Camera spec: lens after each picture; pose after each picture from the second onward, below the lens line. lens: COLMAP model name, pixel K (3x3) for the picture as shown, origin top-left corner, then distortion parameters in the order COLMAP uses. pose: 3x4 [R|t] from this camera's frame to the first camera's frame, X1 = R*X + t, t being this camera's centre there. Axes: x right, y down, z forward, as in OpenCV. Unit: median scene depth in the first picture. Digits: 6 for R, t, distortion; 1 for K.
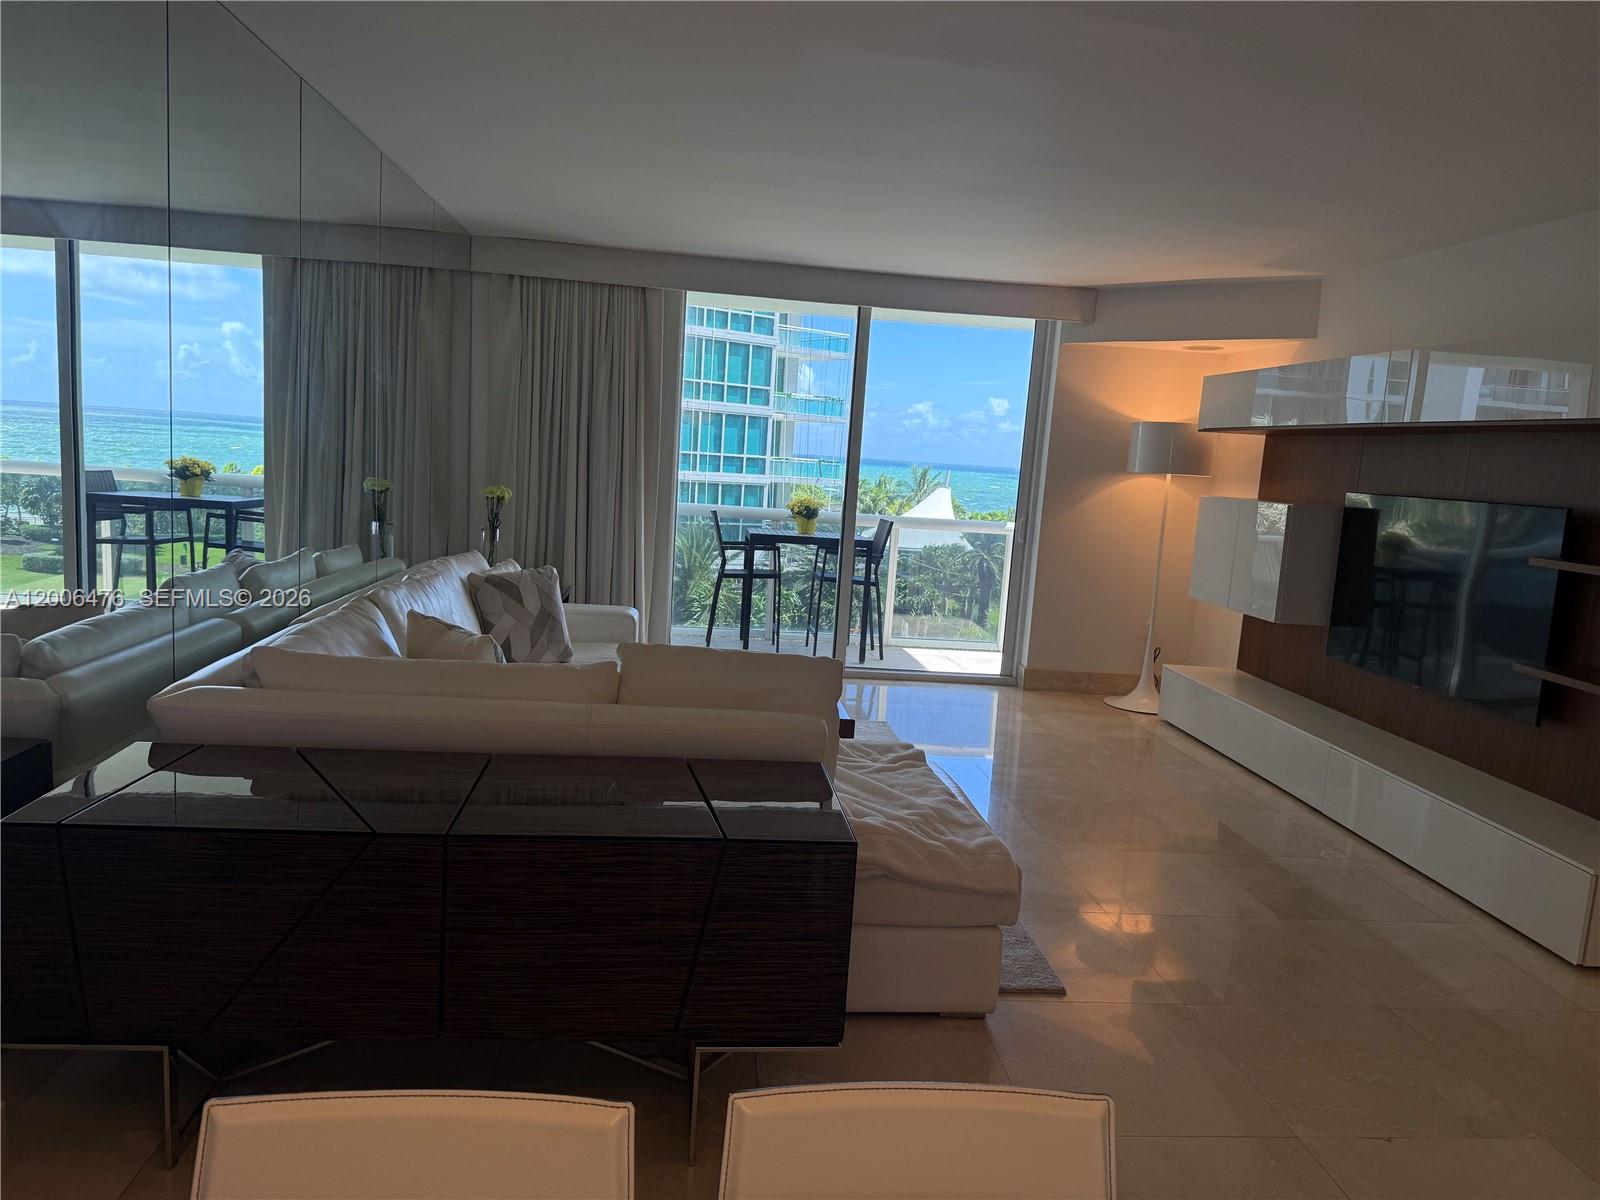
lens RADIAL K [[1118.6, 0, 803.5], [0, 1118.6, 615.6], [0, 0, 1]] dist [0.082598, -0.110492]
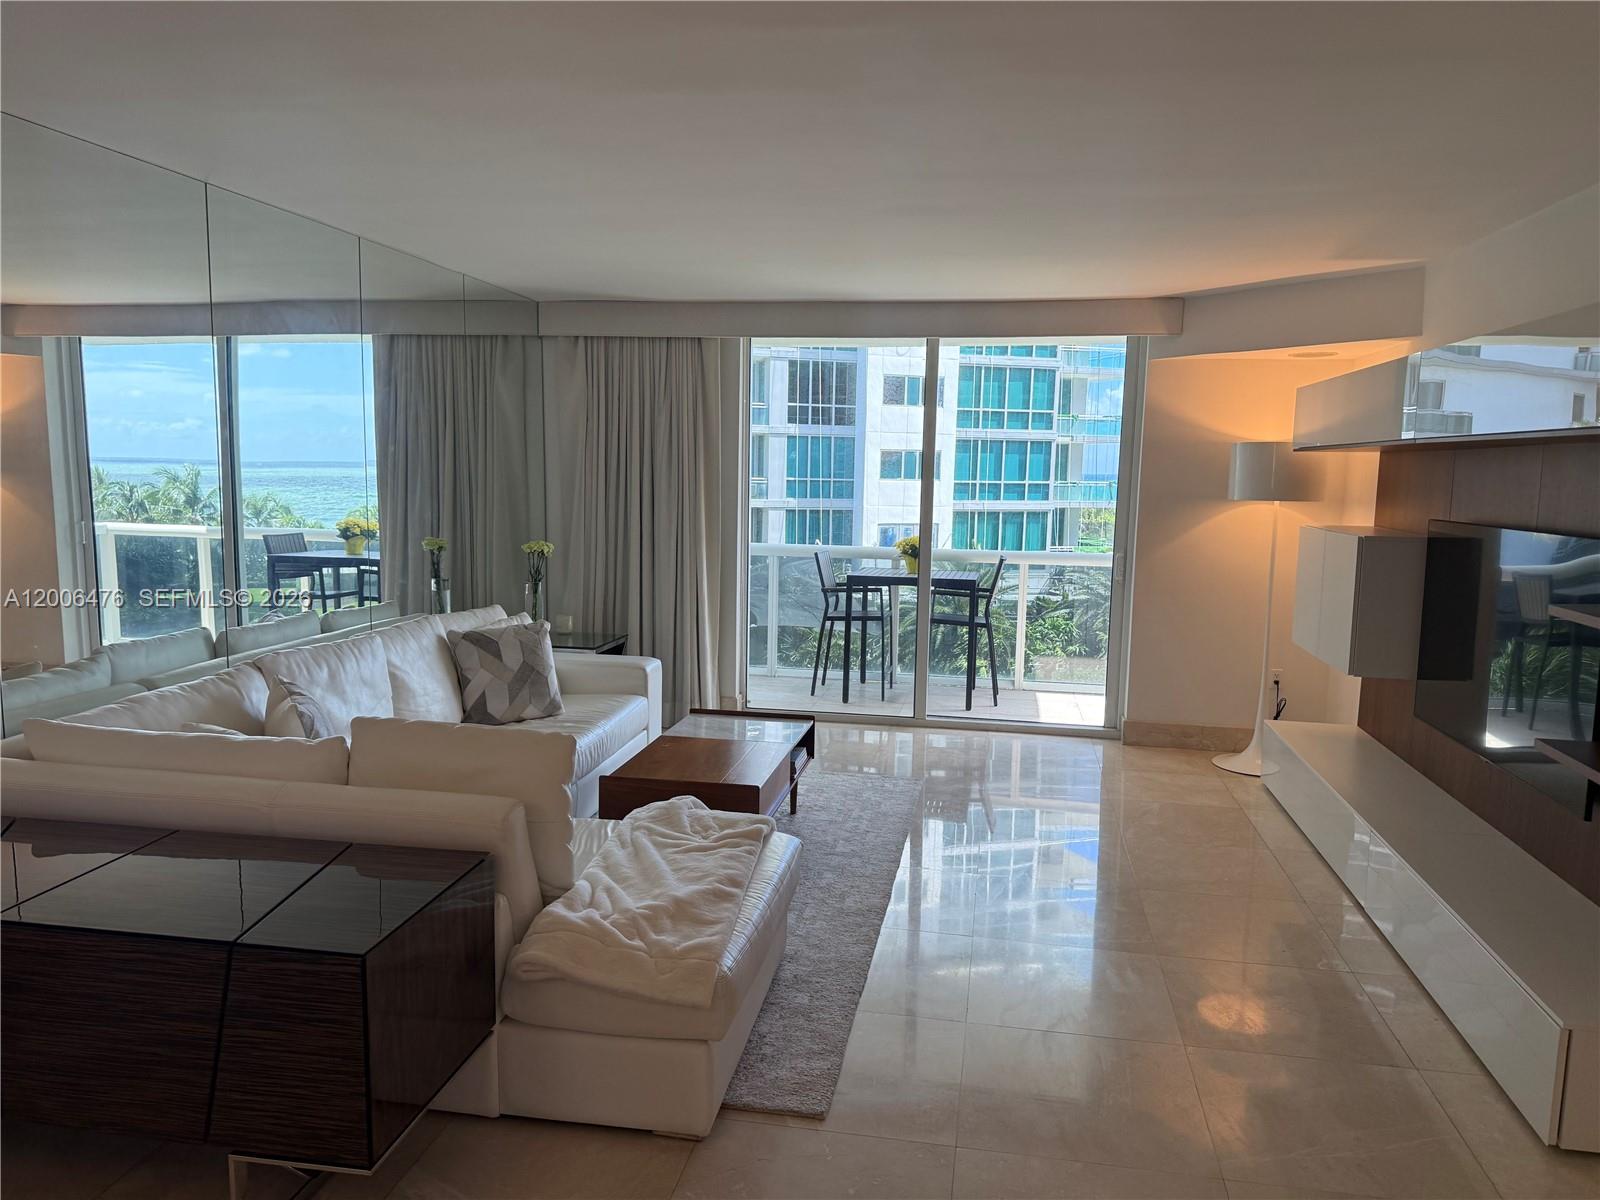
lens RADIAL K [[1118.6, 0, 805.8], [0, 1118.6, 612.4], [0, 0, 1]] dist [0.082598, -0.110492]
pose [[0.961098, -0.013279, -0.275889, 0.225090], [0.005639, 0.999579, -0.028468, -0.016838], [0.276151, 0.025805, 0.960768, 0.068376]]
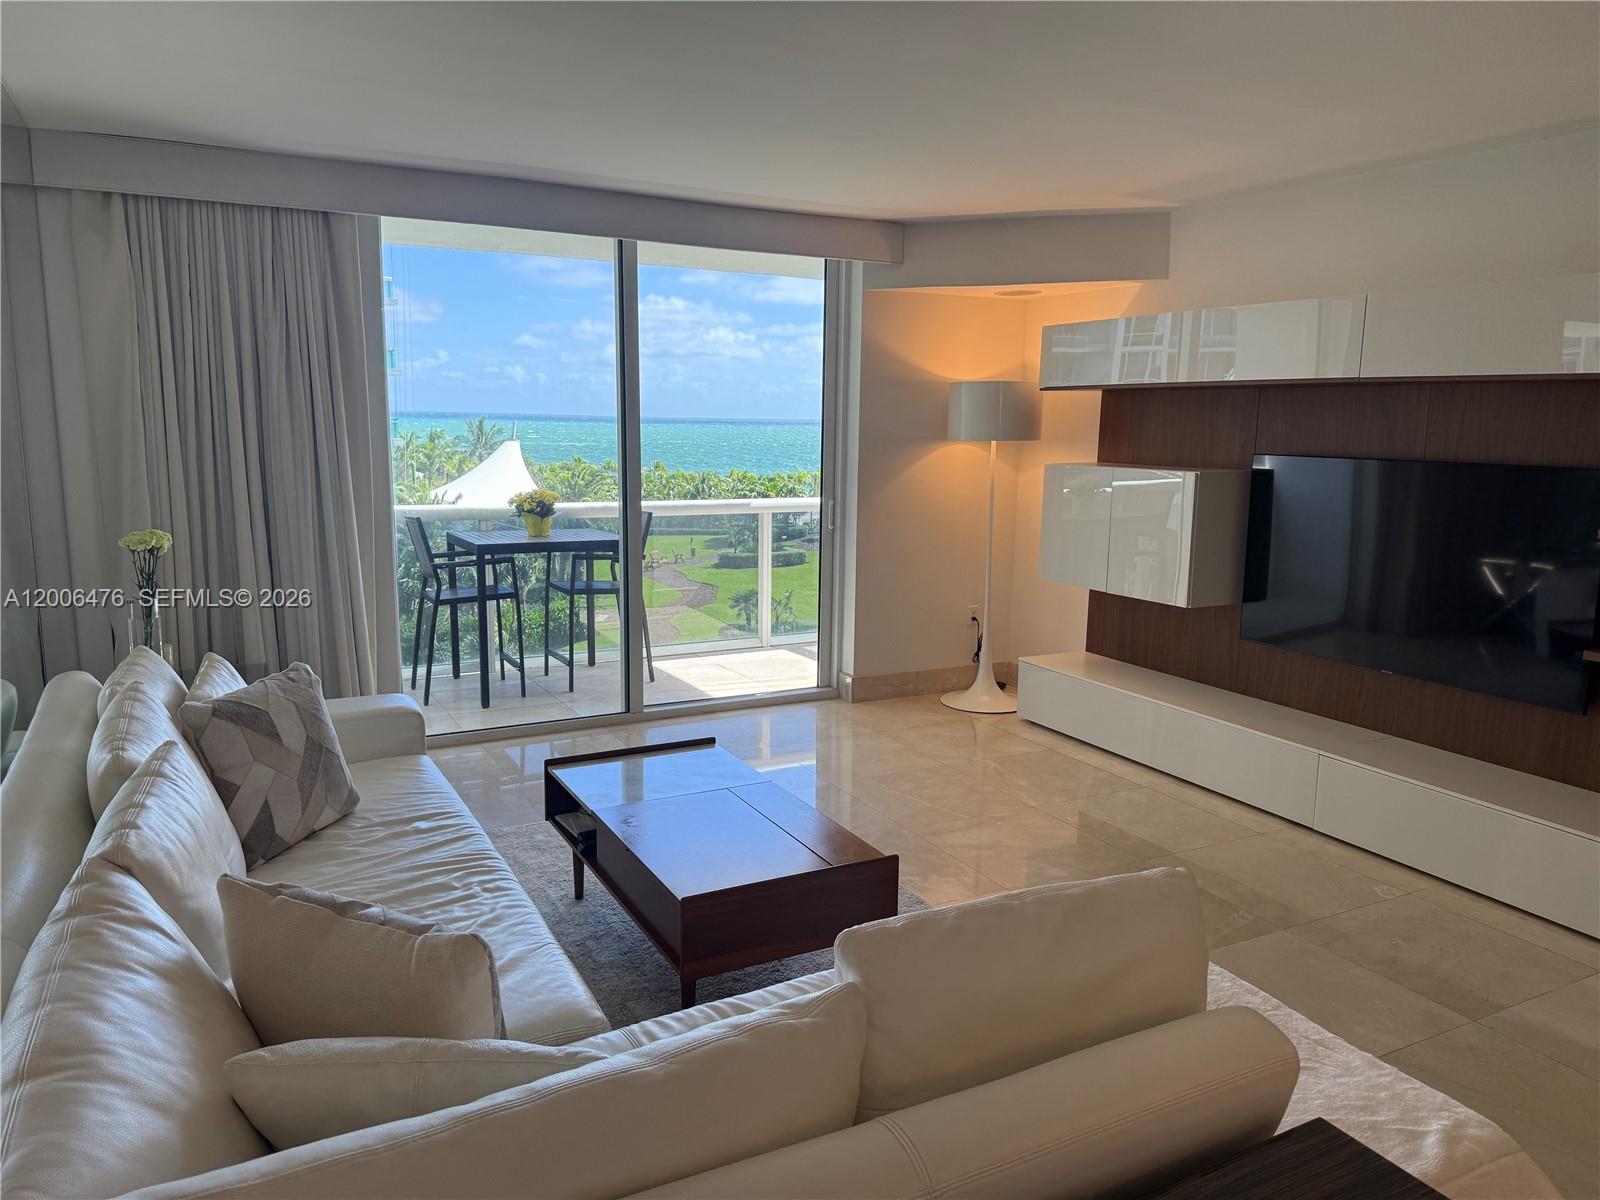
lens RADIAL K [[1118.6, 0, 801.2], [0, 1118.6, 598.2], [0, 0, 1]] dist [0.082598, -0.110492]
pose [[0.924753, -0.112959, 0.363419, -0.153024], [0.101171, 0.993542, 0.051378, -0.066158], [-0.366875, -0.010744, 0.930208, 0.254980]]
